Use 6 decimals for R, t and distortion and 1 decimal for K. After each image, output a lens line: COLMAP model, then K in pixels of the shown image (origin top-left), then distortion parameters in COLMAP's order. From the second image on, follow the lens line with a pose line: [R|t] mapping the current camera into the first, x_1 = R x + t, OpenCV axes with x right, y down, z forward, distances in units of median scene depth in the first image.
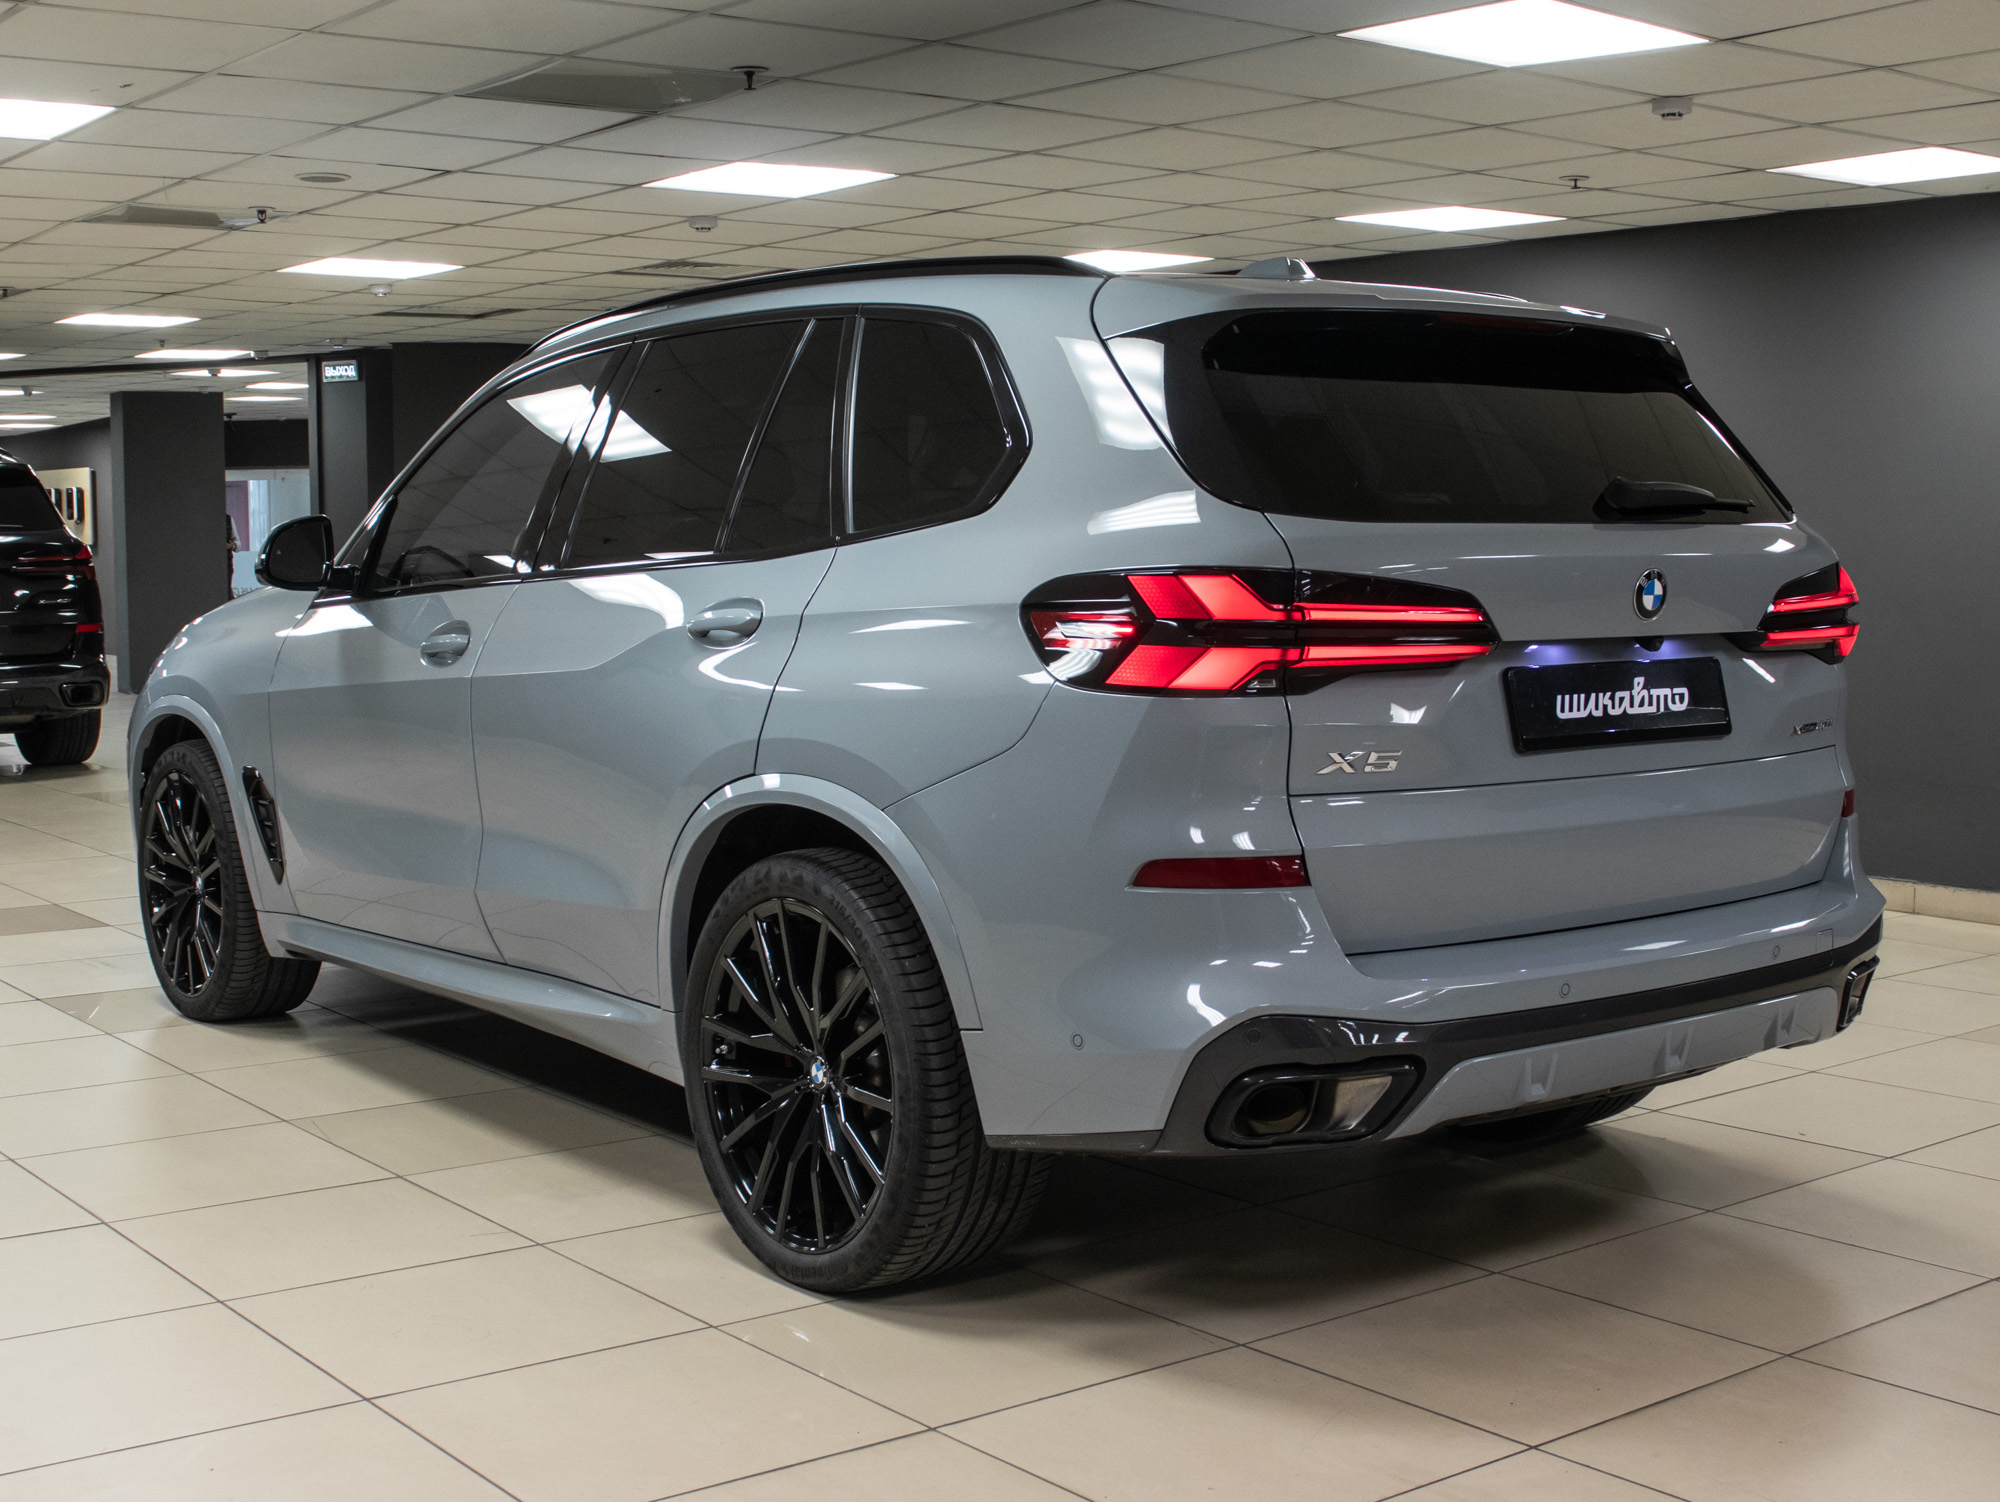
lens RADIAL K [[2568.9, 0, 1005.1], [0, 2568.9, 751.3], [0, 0, 1]] dist [-0.265013, 0.491887]
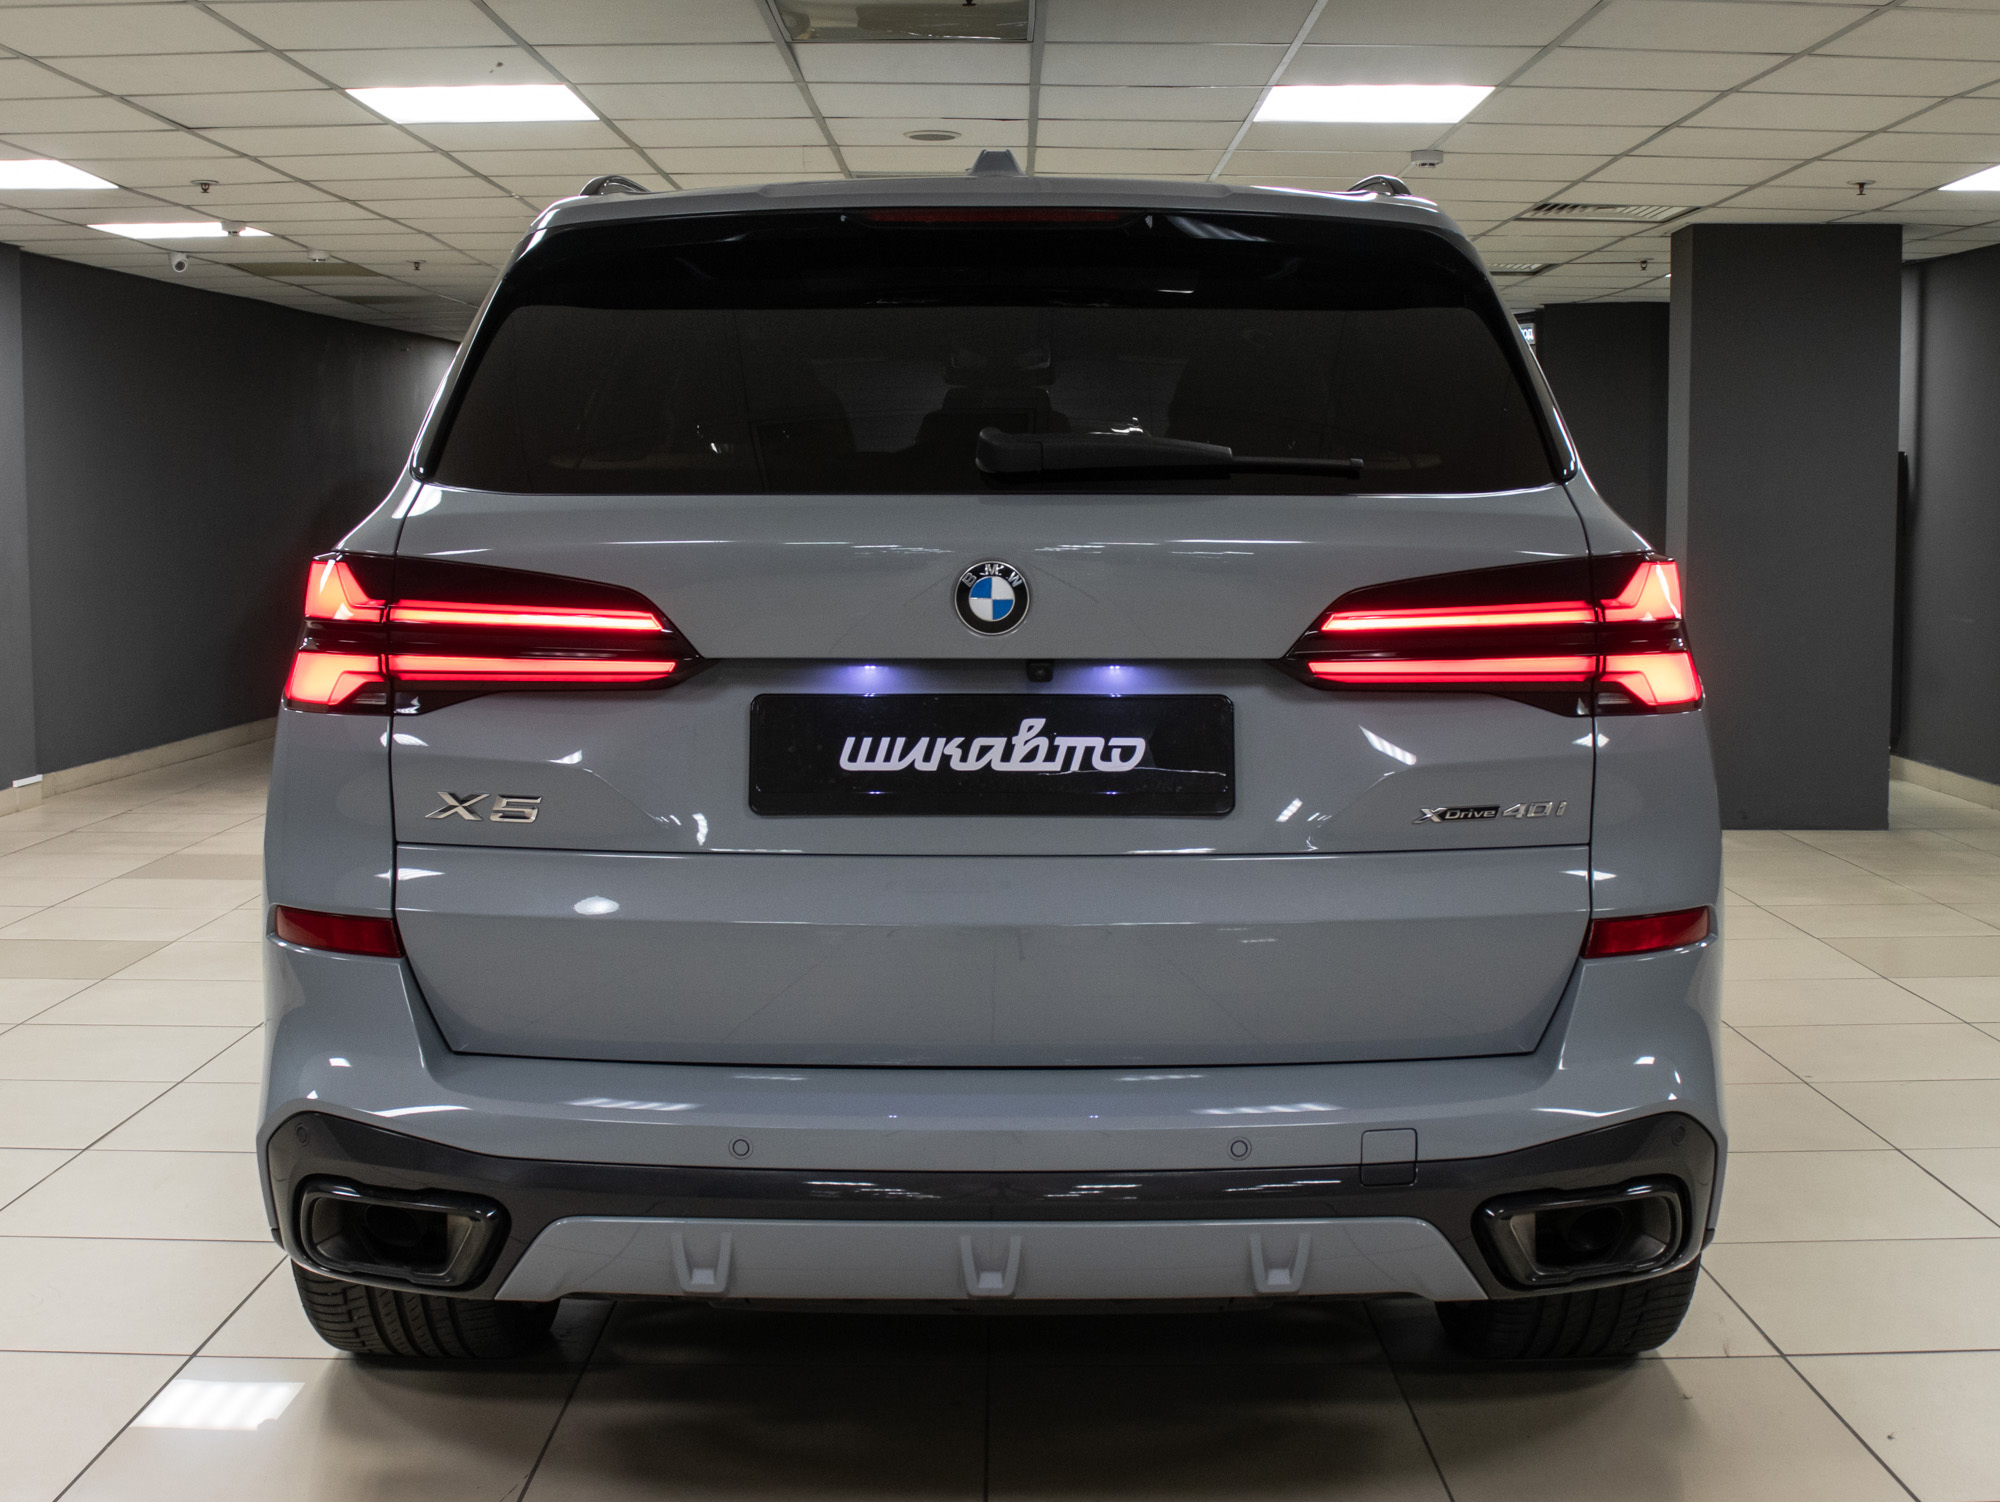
lens RADIAL K [[2568.9, 0, 1005.1], [0, 2568.9, 751.3], [0, 0, 1]] dist [-0.265013, 0.491887]
pose [[0.794924, 0.060727, -0.603662, 0.671831], [-0.056394, 0.998066, 0.026141, -0.038542], [0.604082, 0.013263, 0.796811, 0.446543]]
